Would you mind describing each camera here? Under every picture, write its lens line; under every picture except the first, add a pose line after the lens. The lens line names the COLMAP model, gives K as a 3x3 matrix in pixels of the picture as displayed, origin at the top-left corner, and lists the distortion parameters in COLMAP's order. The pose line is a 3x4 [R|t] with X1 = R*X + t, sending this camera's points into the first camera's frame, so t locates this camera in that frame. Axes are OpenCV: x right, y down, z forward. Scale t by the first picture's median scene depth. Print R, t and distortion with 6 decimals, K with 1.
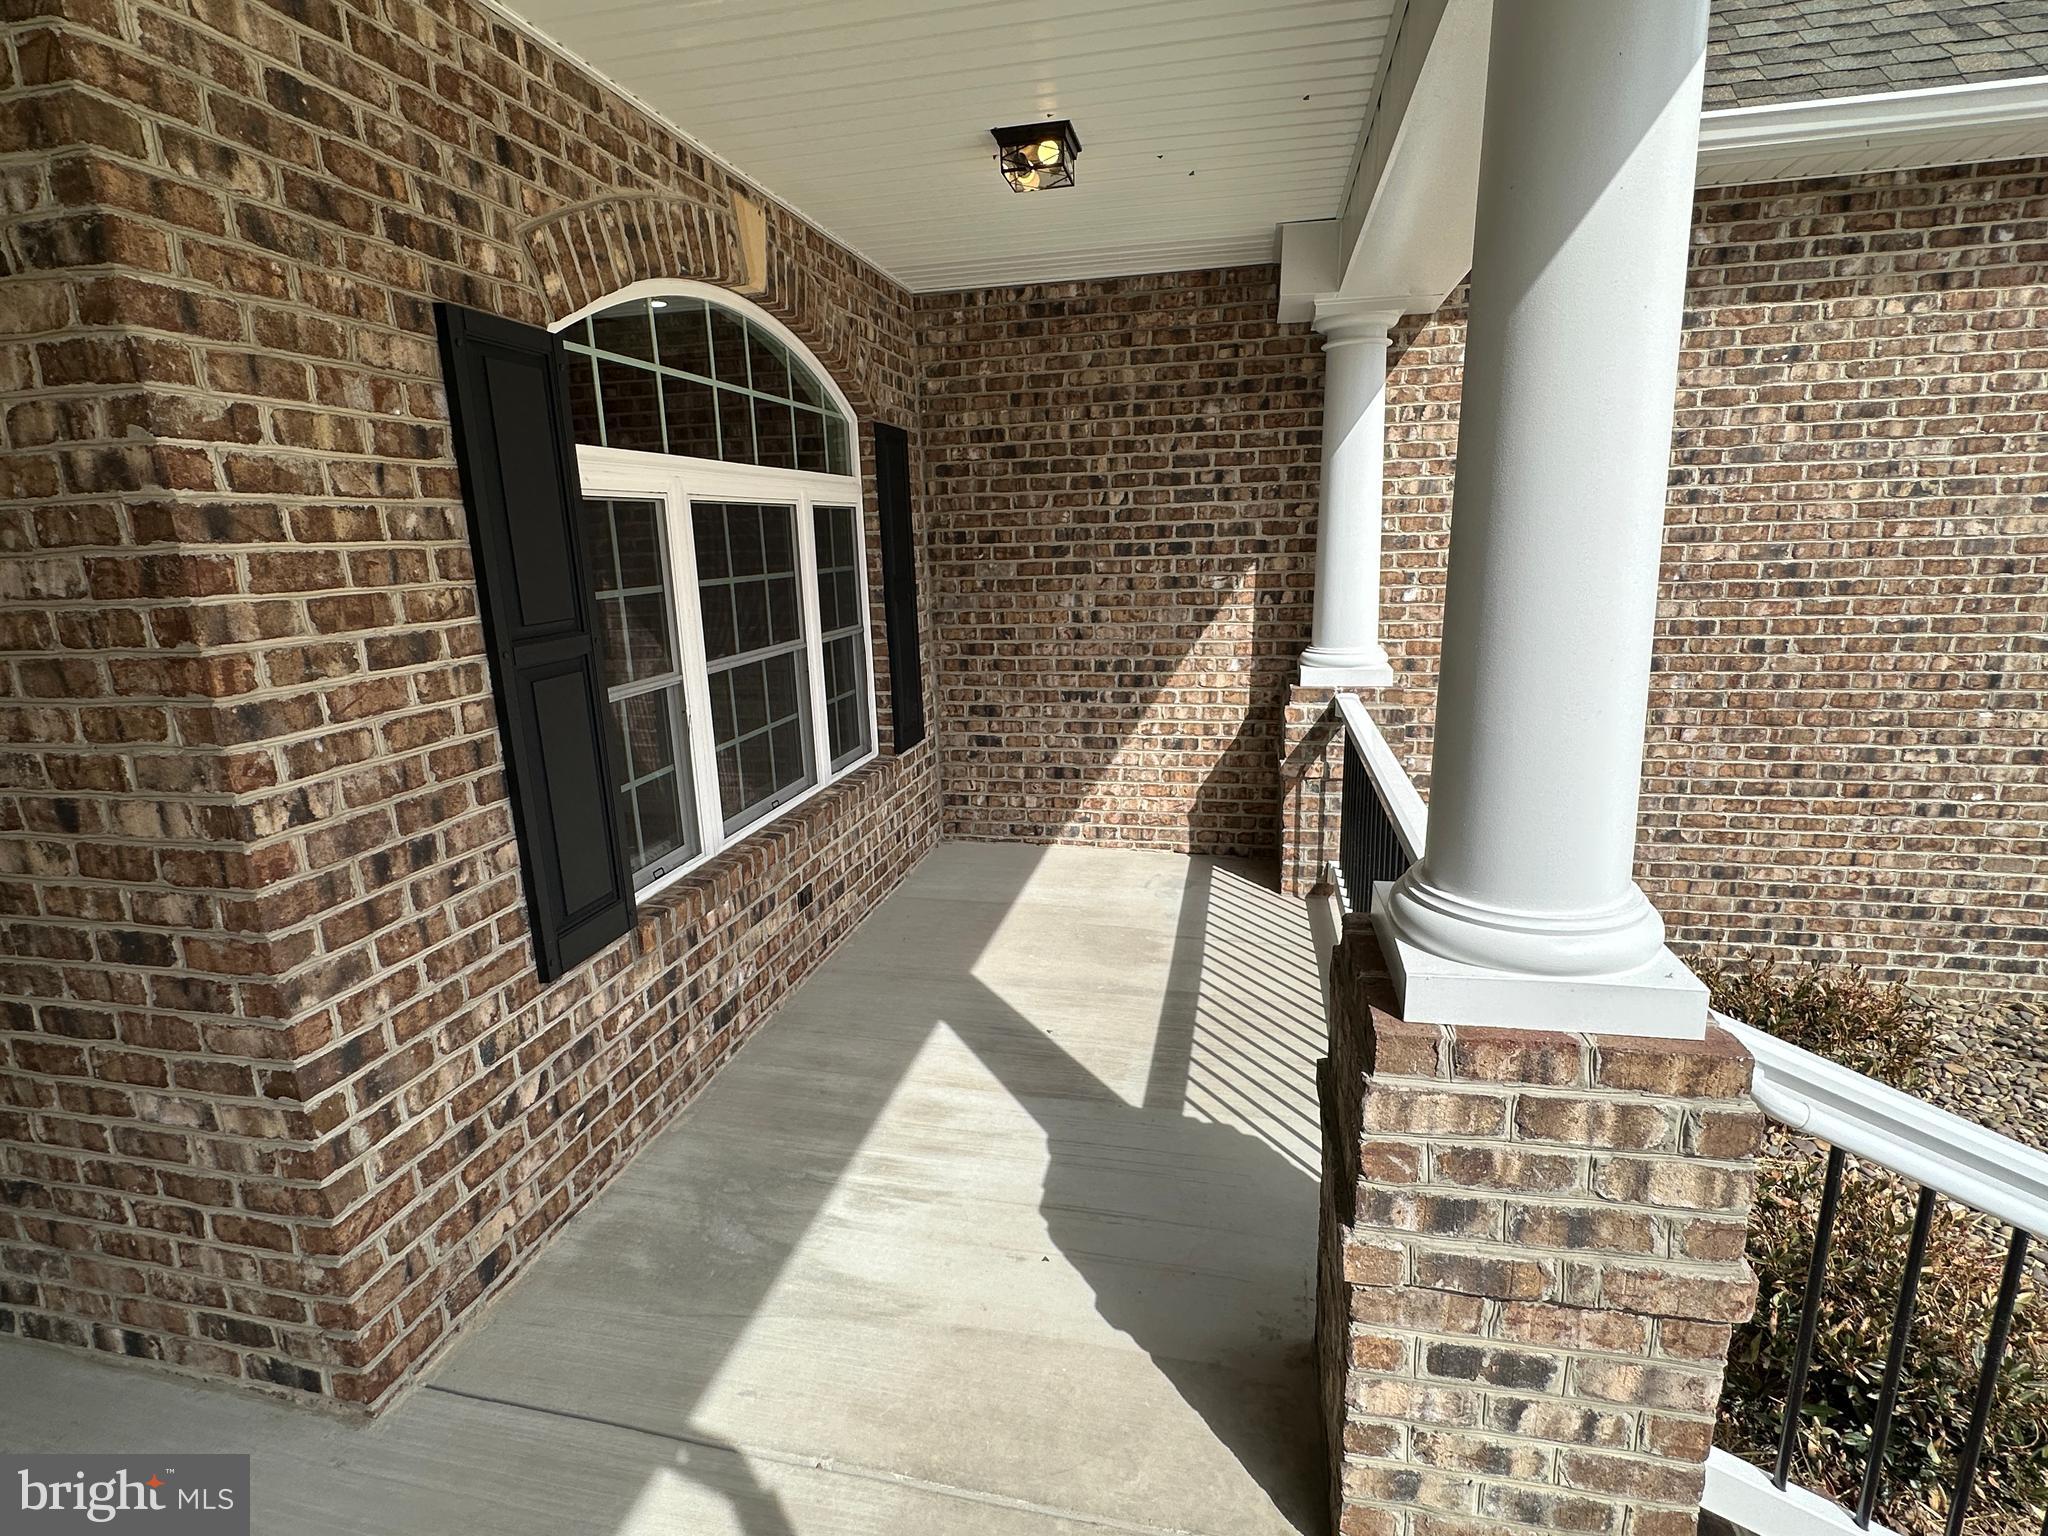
lens RADIAL K [[1003.2, 0, 1020.5], [0, 1003.2, 772.6], [0, 0, 1]] dist [-0.003567, 0.001455]
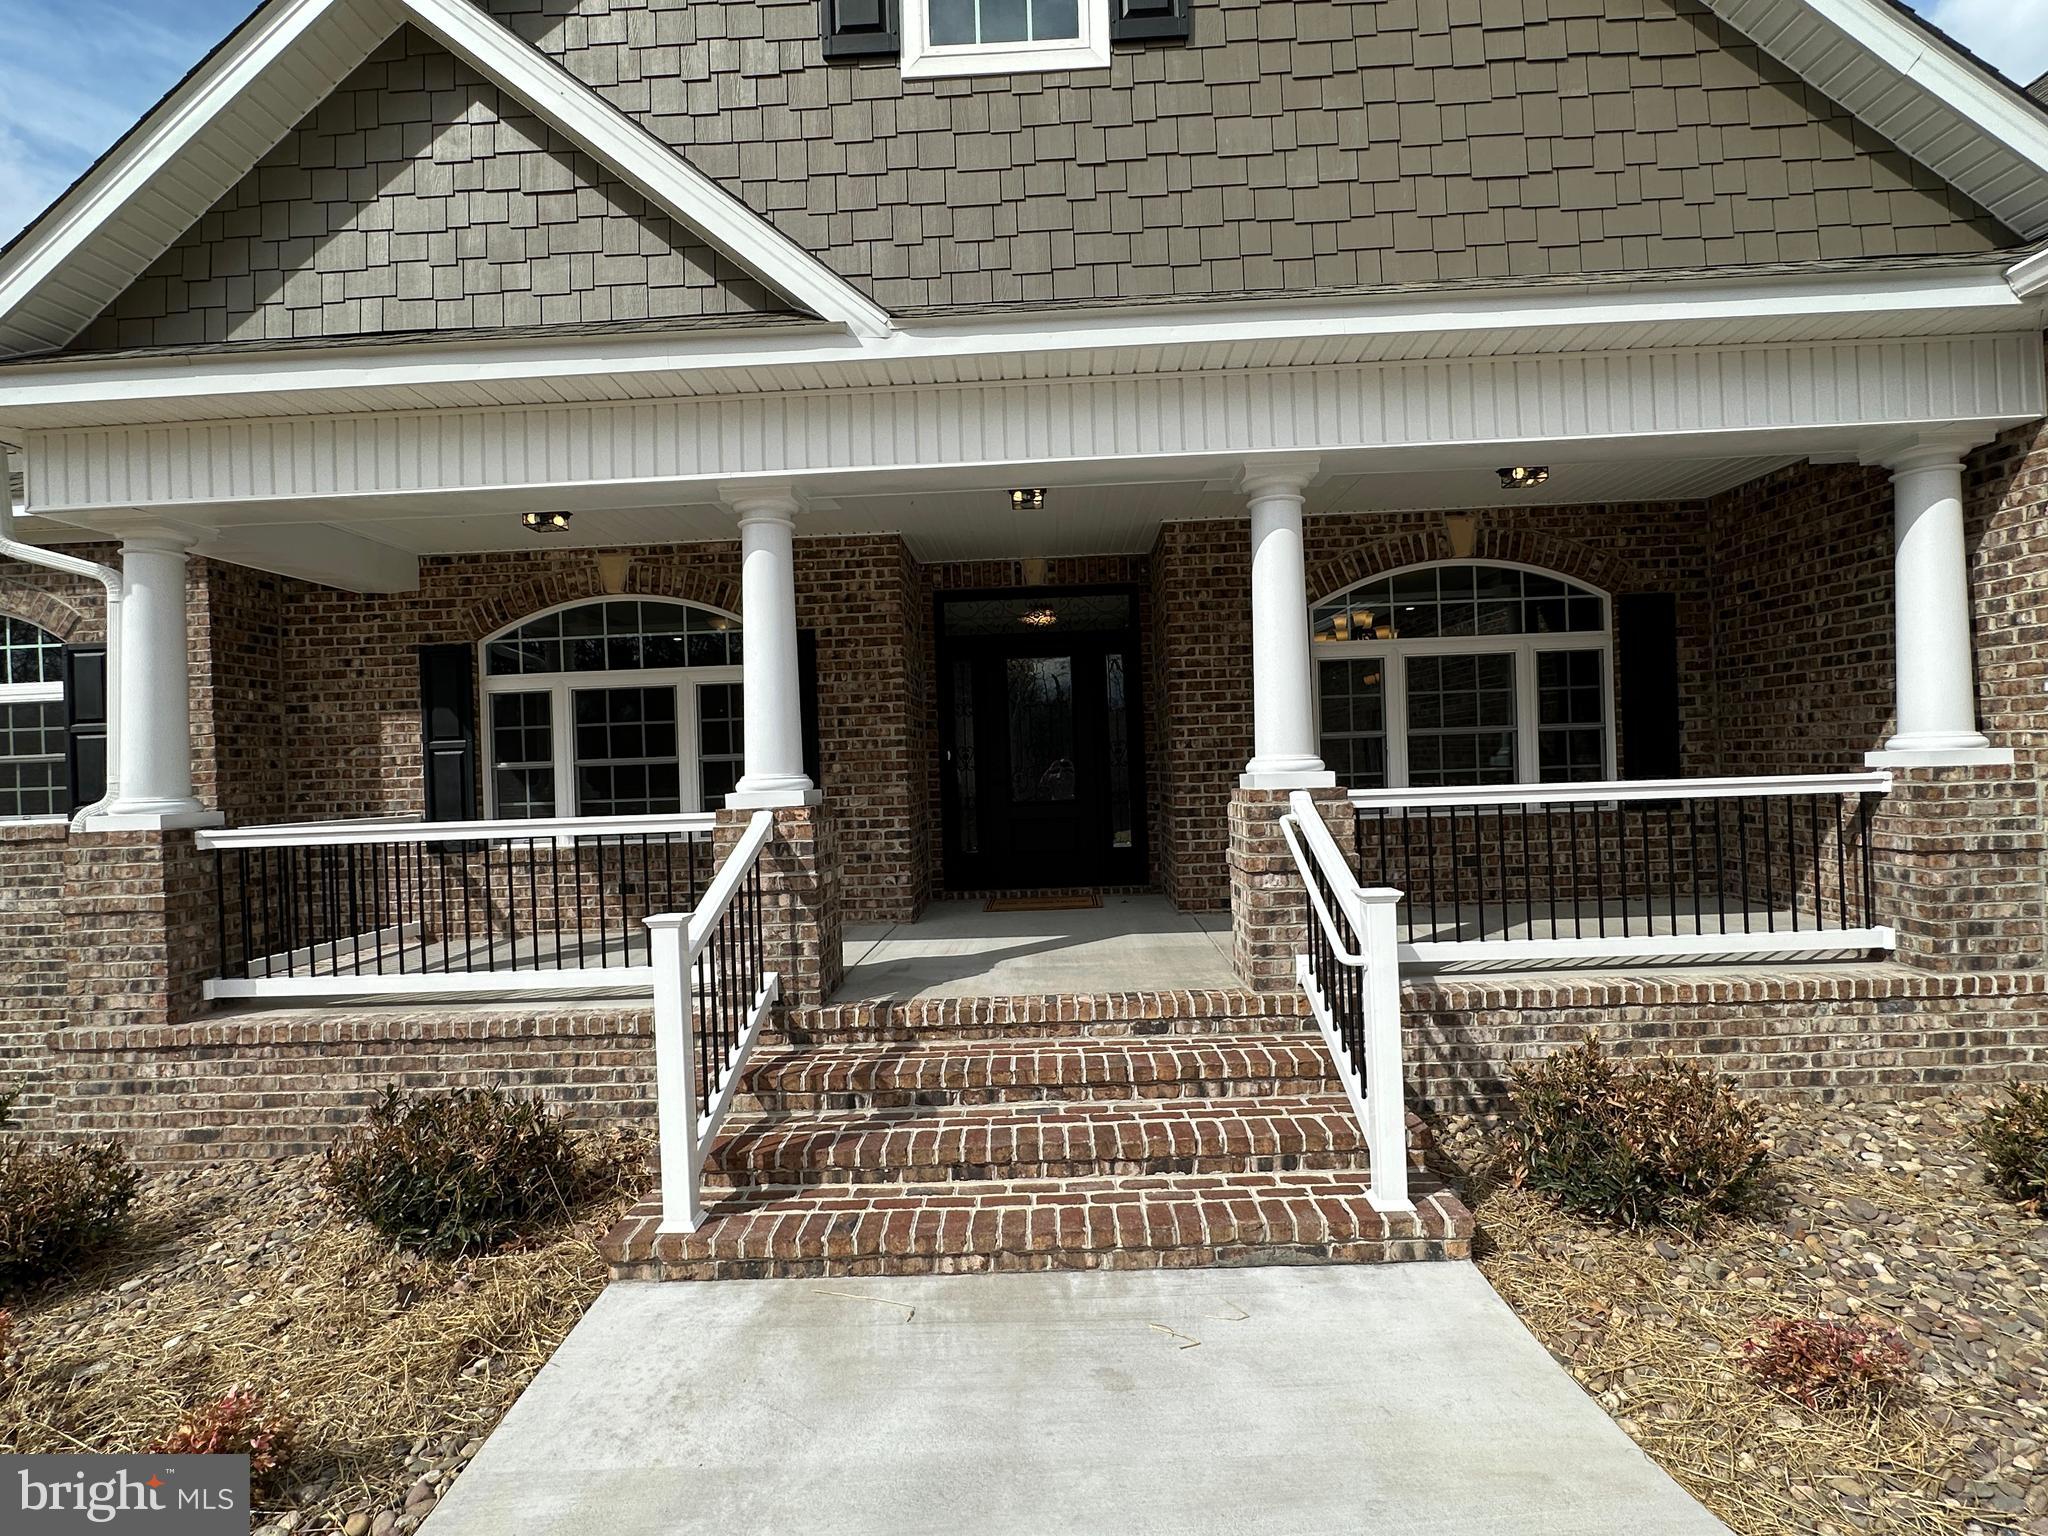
lens RADIAL K [[1003.2, 0, 1025.0], [0, 1003.2, 770.4], [0, 0, 1]] dist [-0.003567, 0.001455]
pose [[0.185126, 0.029524, -0.982271, 1.194758], [-0.199700, 0.979823, -0.008187, 0.116626], [0.962210, 0.197675, 0.187287, -0.137322]]
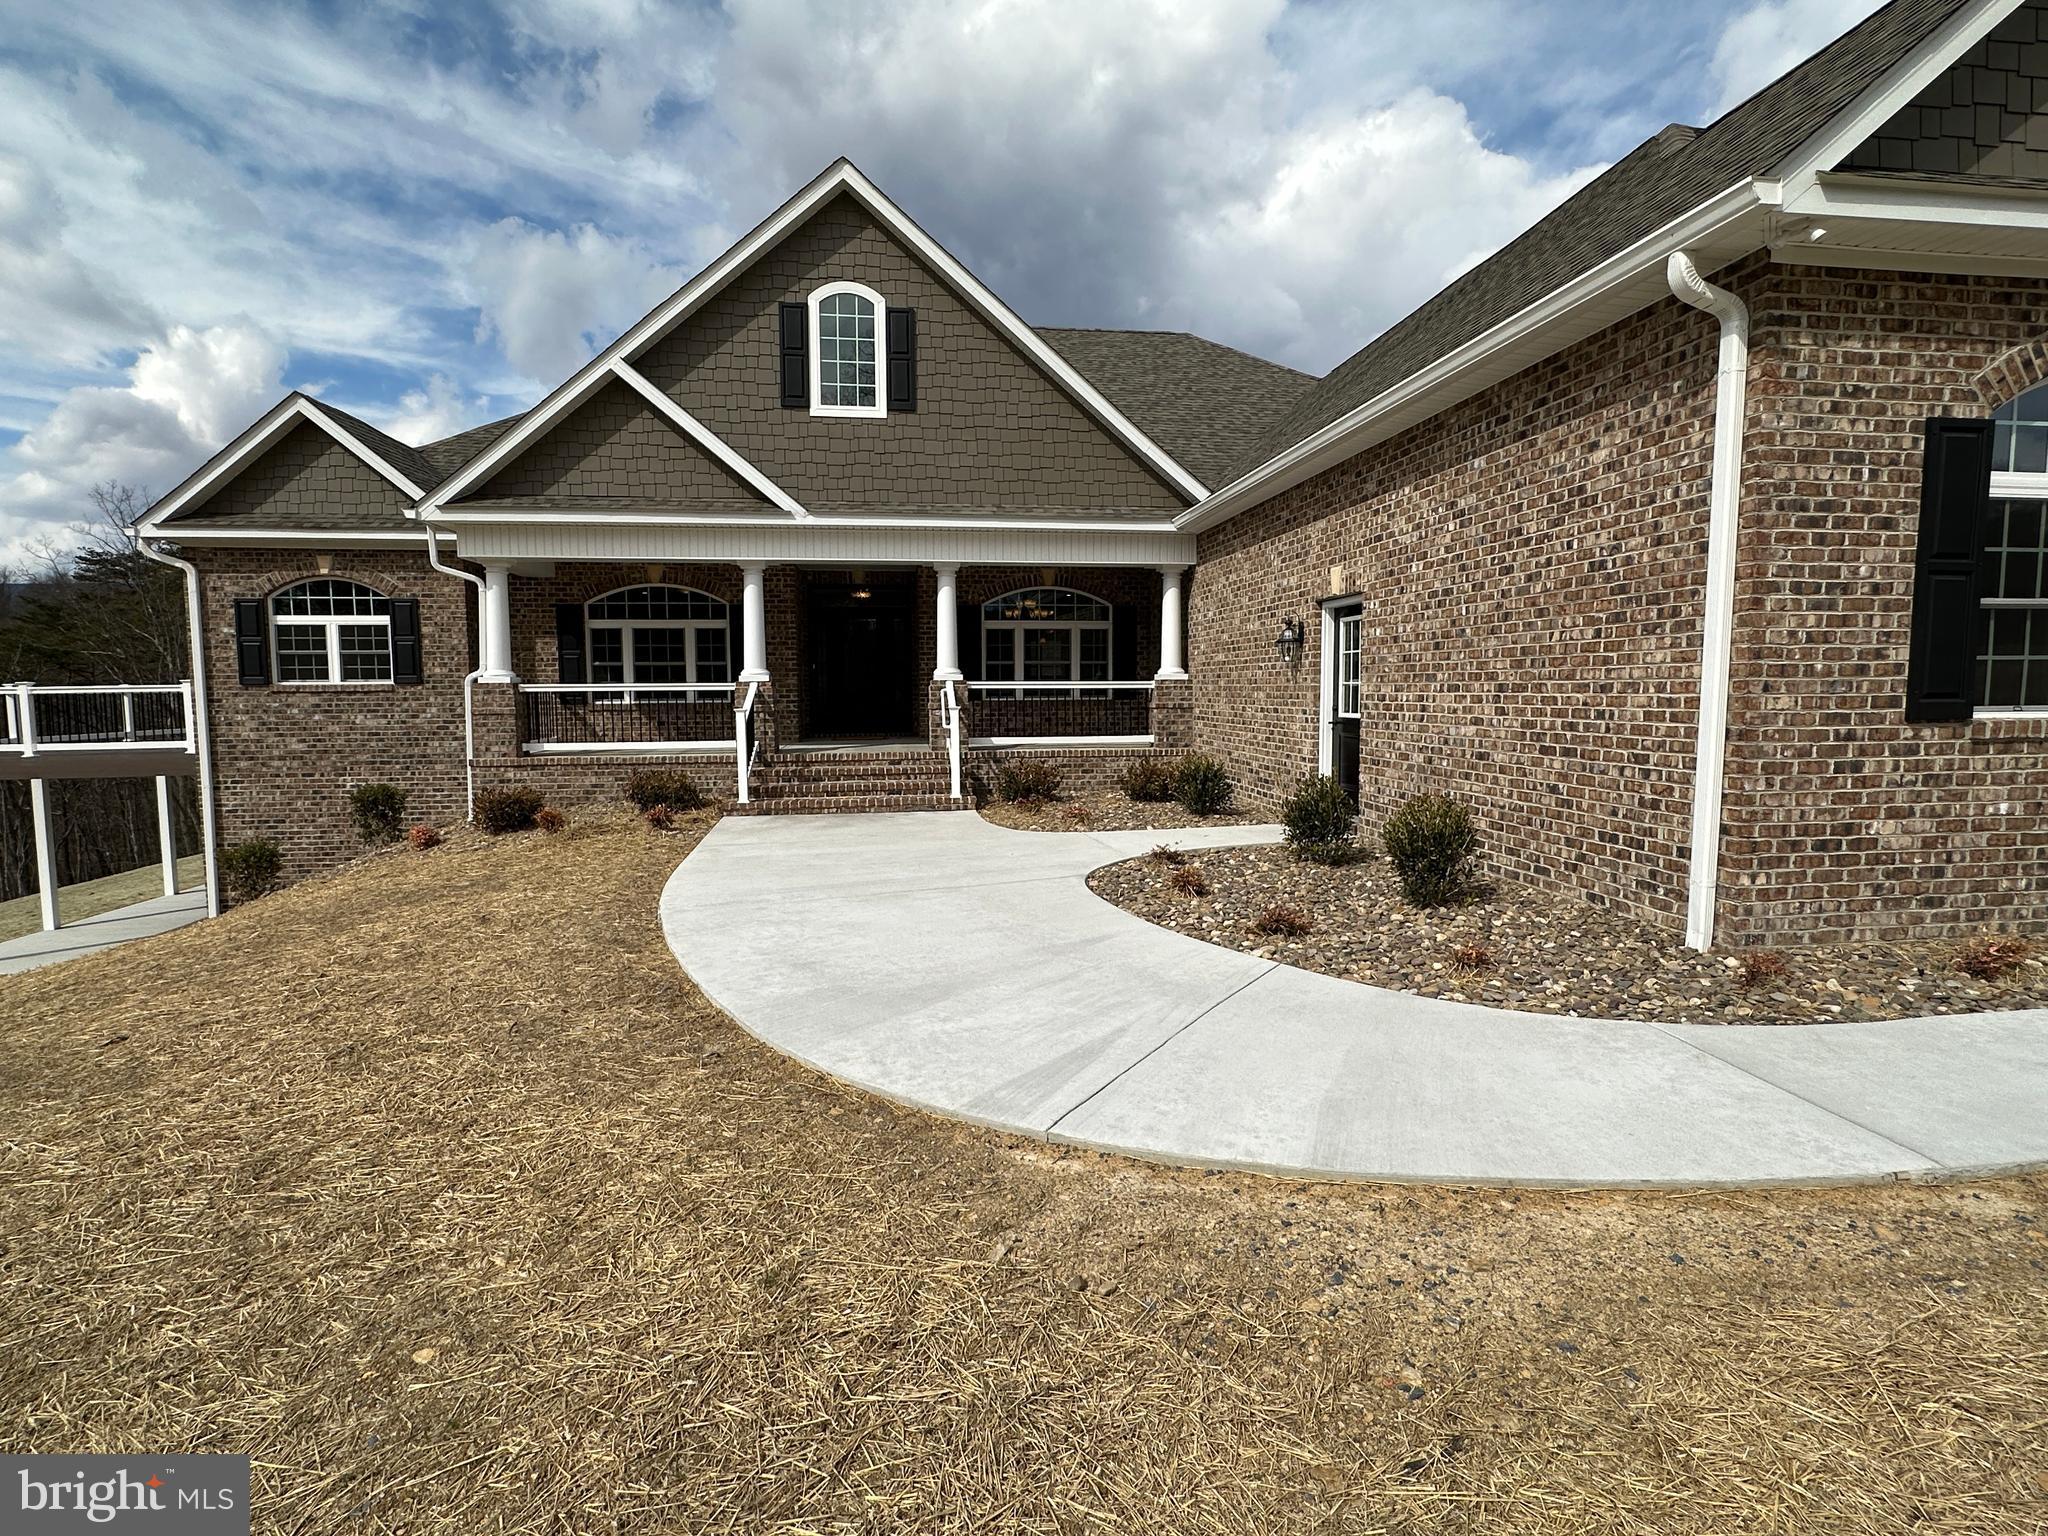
lens RADIAL K [[1003.2, 0, 1026.3], [0, 1003.2, 767.7], [0, 0, 1]] dist [-0.003567, 0.001455]
pose [[0.345028, 0.104619, -0.932744, 3.194110], [-0.223857, 0.974262, 0.026470, 0.196382], [0.911506, 0.199669, 0.359567, -0.488094]]
